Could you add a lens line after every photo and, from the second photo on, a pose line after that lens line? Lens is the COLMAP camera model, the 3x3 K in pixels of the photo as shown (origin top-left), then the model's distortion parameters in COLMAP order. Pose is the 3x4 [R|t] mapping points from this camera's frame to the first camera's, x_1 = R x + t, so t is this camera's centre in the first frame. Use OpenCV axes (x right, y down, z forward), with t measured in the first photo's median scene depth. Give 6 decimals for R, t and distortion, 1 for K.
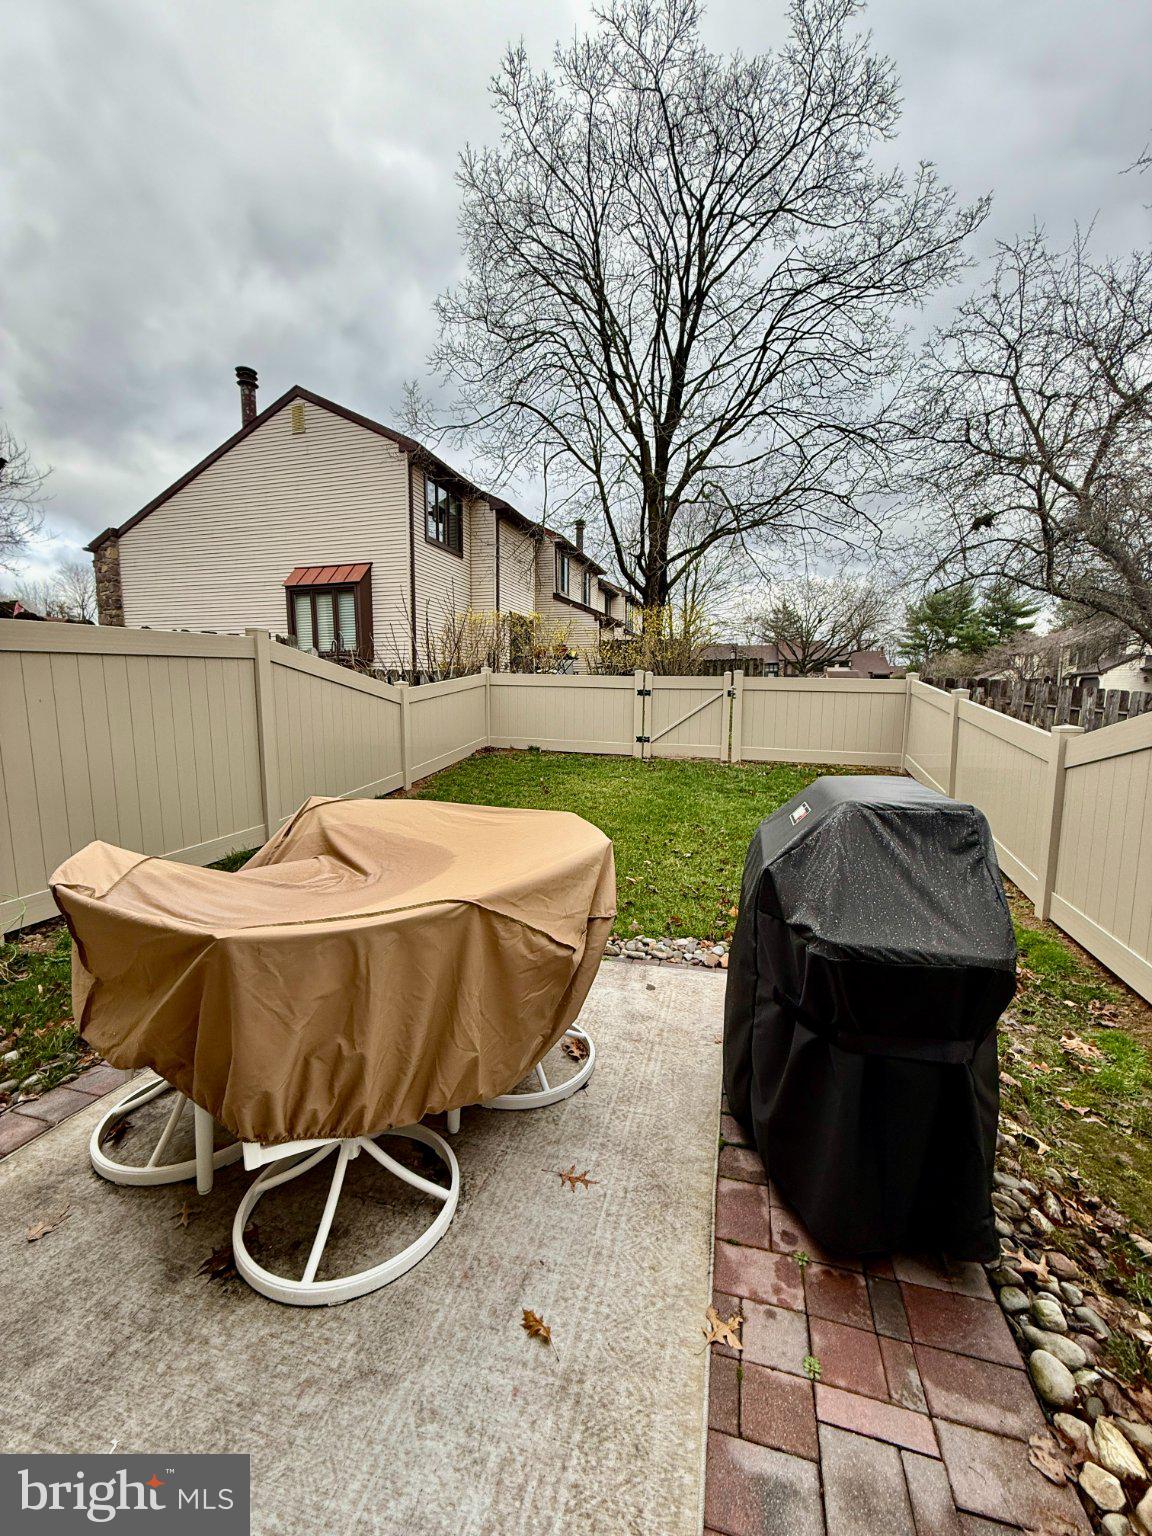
lens RADIAL K [[609.6, 0, 576.0], [0, 609.6, 759.6], [0, 0, 1]] dist [-0.000537, 0.000493]
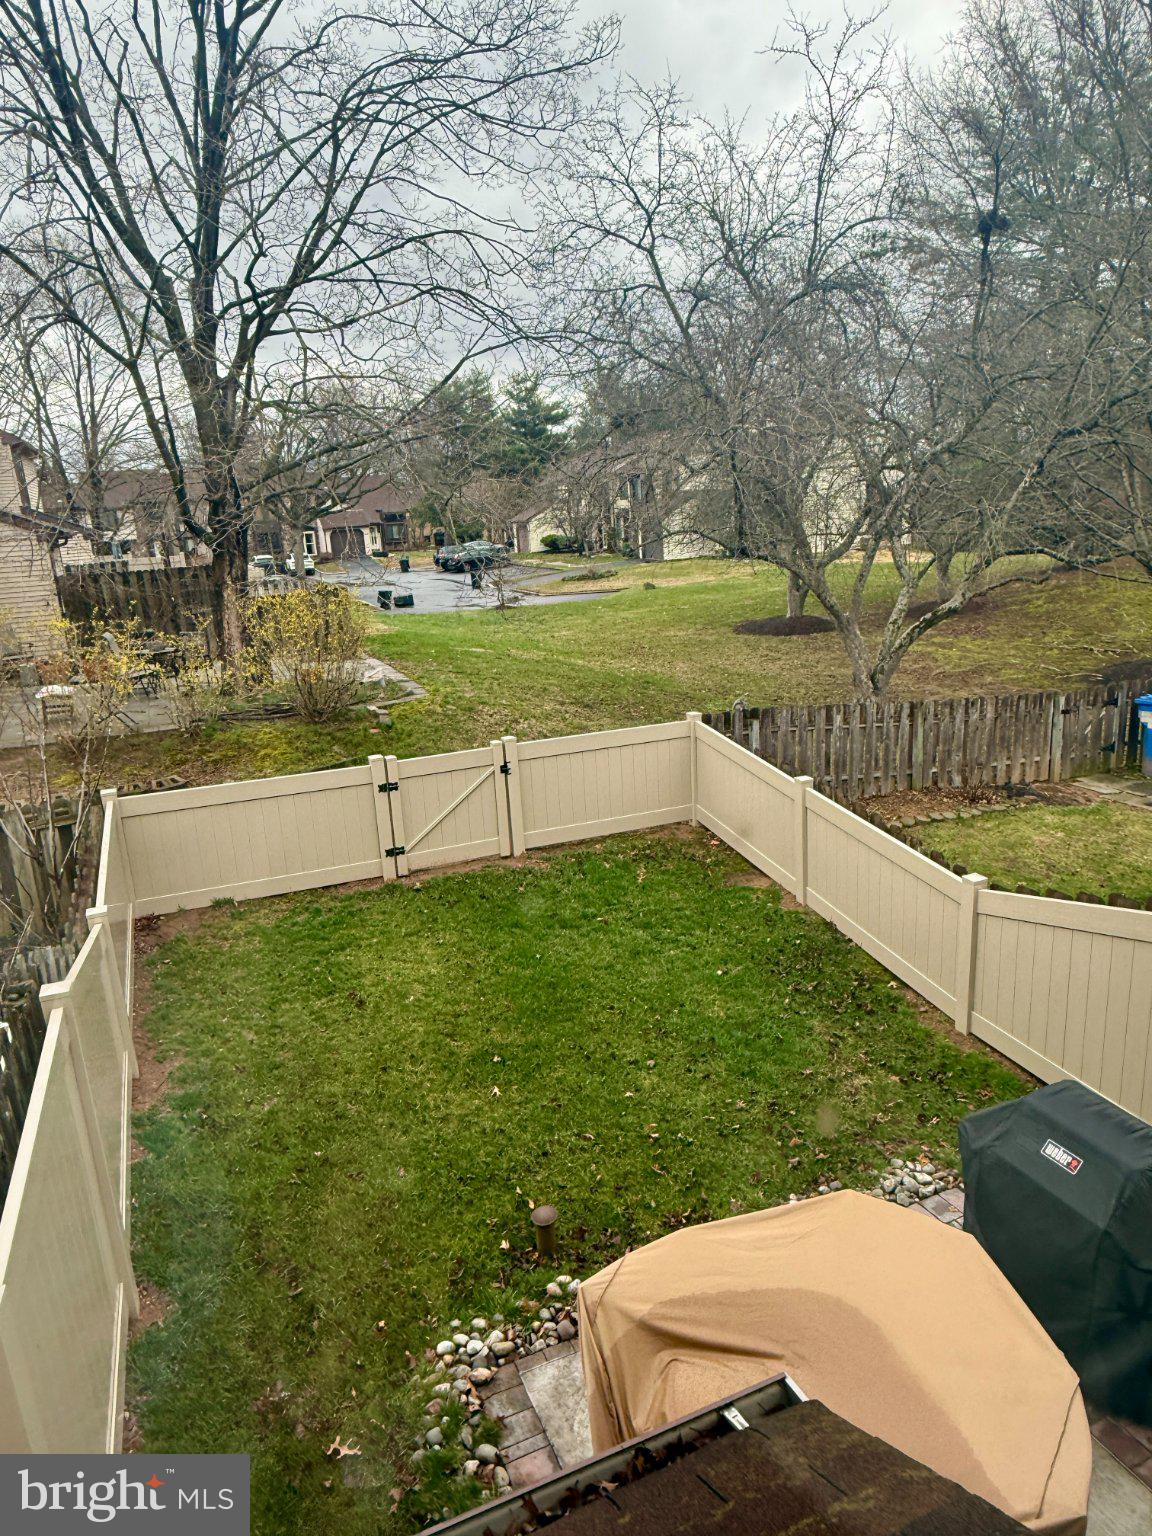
lens RADIAL K [[992.9, 0, 580.1], [0, 992.9, 767.1], [0, 0, 1]] dist [0.008750, -0.001667]
pose [[0.786206, -0.204582, 0.583118, -0.362663], [0.130698, 0.977313, 0.166664, -0.287402], [-0.603985, -0.054820, 0.795108, -0.018153]]
